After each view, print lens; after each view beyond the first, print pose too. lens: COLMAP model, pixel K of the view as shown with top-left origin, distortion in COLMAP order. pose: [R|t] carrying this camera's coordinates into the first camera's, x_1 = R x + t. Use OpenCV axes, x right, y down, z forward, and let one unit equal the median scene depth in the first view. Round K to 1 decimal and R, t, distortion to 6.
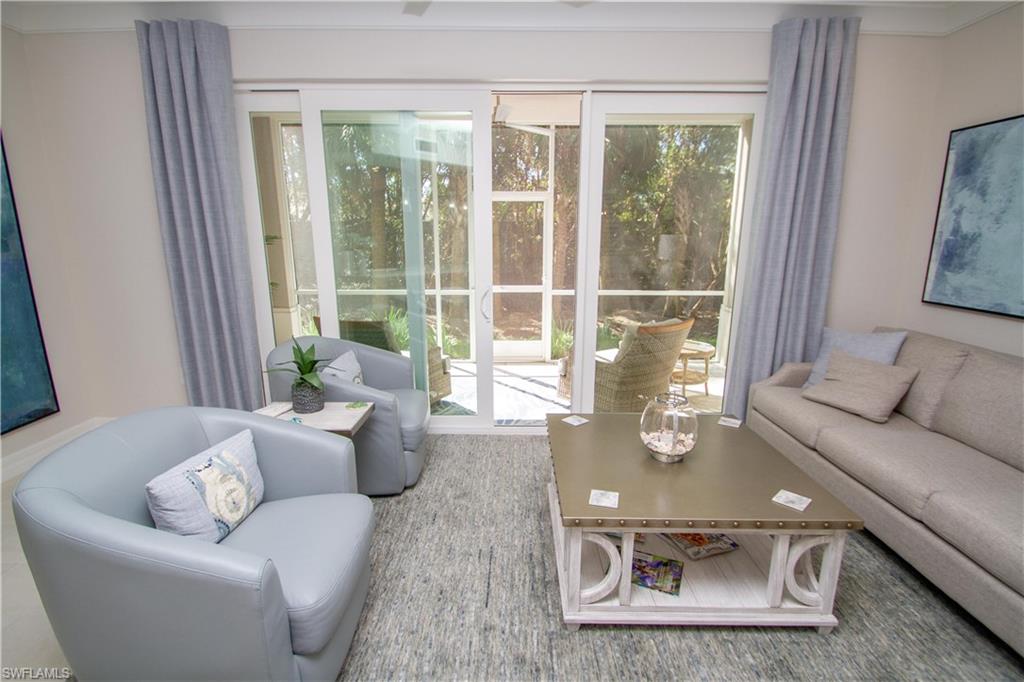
lens RADIAL K [[481.9, 0, 509.6], [0, 481.9, 341.8], [0, 0, 1]] dist [0.001956, -0.000754]
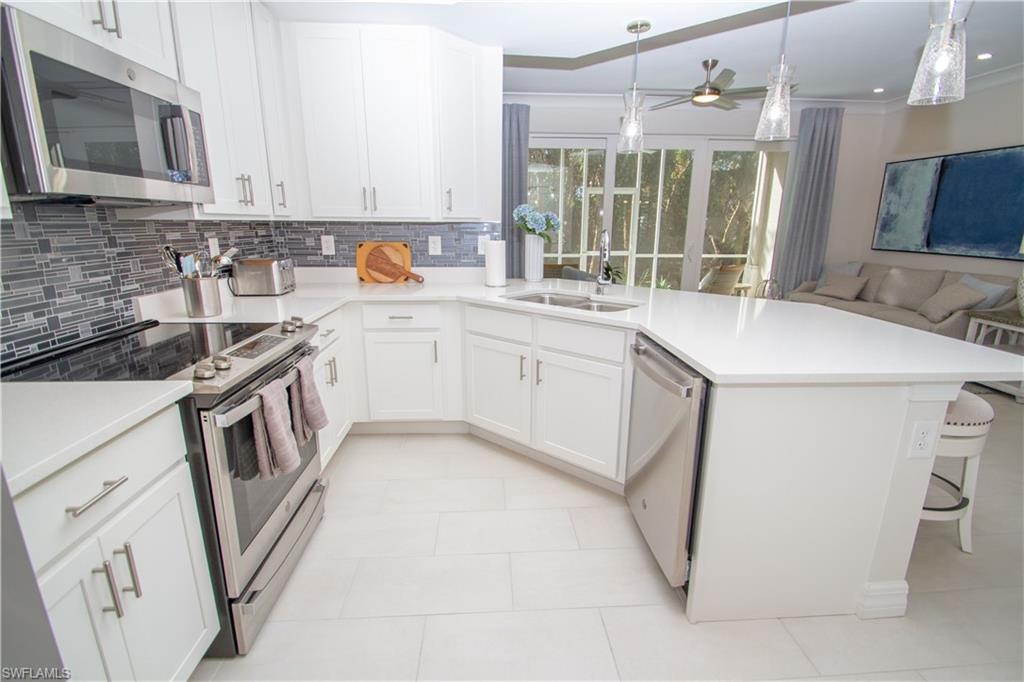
lens RADIAL K [[481.9, 0, 503.2], [0, 481.9, 344.7], [0, 0, 1]] dist [0.001956, -0.000754]
pose [[0.998969, -0.012836, 0.043550, -0.789365], [0.011240, 0.999263, 0.036700, 0.232533], [-0.043989, -0.036173, 0.998377, -0.976865]]
